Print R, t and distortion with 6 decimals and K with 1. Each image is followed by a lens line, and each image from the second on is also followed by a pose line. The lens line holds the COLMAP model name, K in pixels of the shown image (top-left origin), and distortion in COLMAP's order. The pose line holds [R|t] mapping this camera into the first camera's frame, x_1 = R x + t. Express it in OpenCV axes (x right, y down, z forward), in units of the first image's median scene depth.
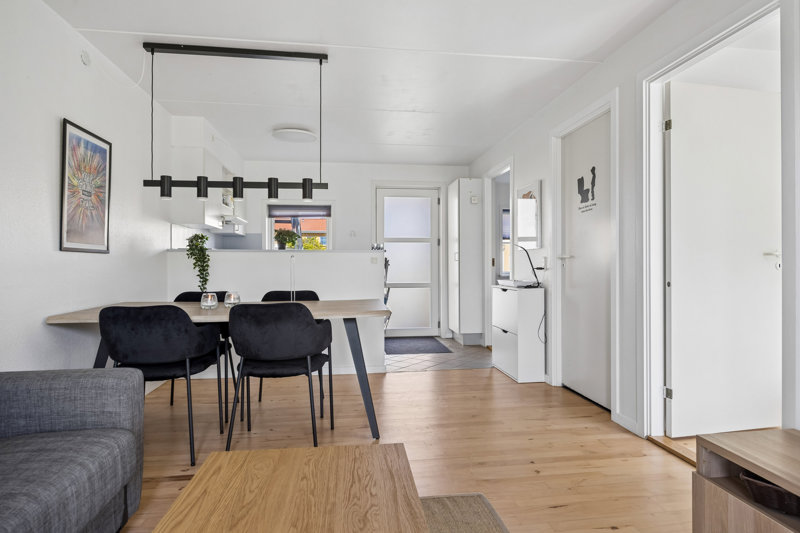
lens RADIAL K [[464.5, 0, 405.0], [0, 464.5, 259.5], [0, 0, 1]] dist [-0.001919, 0.000189]
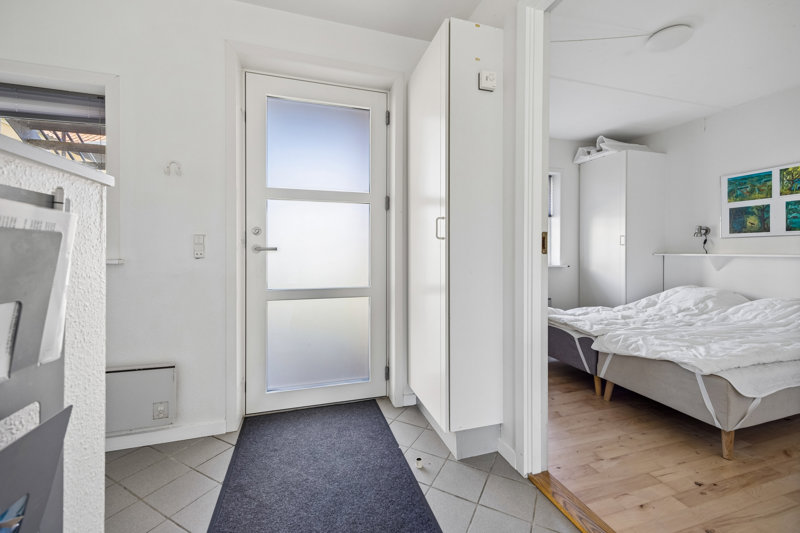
lens RADIAL K [[321.6, 0, 404.6], [0, 321.6, 255.8], [0, 0, 1]] dist [0.003924, -0.001781]
pose [[0.984689, 0.004346, 0.174265, 0.051371], [-0.009128, 0.999603, 0.026651, 0.013677], [-0.174080, -0.027834, 0.984338, 1.061833]]
